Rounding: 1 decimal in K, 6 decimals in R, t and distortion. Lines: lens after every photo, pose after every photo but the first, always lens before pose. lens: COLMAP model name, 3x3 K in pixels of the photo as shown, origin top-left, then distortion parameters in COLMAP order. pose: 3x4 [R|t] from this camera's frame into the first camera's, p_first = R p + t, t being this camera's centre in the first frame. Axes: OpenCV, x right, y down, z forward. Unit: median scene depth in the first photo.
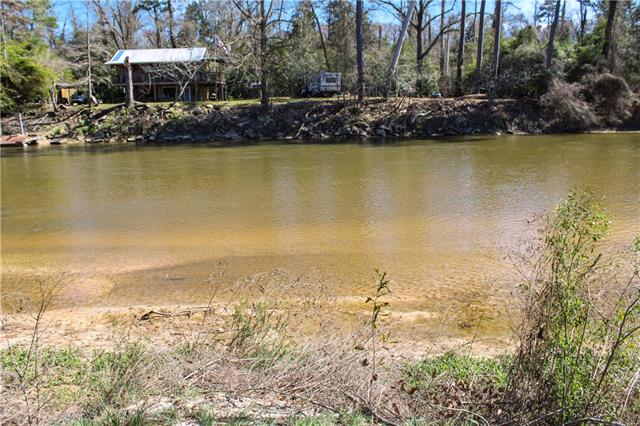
lens RADIAL K [[534.2, 0, 319.1], [0, 534.2, 199.8], [0, 0, 1]] dist [-0.172606, 0.183782]
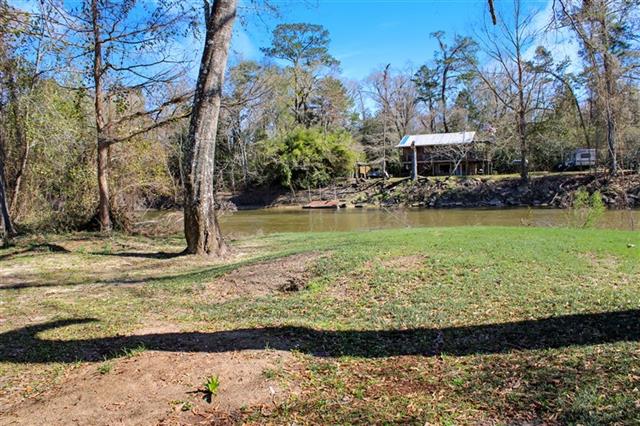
lens RADIAL K [[534.2, 0, 319.1], [0, 534.2, 199.8], [0, 0, 1]] dist [-0.172606, 0.183782]
pose [[0.882857, 0.001890, -0.469639, 0.041901], [-0.070099, 0.989320, -0.127794, 0.052445], [0.464382, 0.145745, 0.873561, -0.235609]]
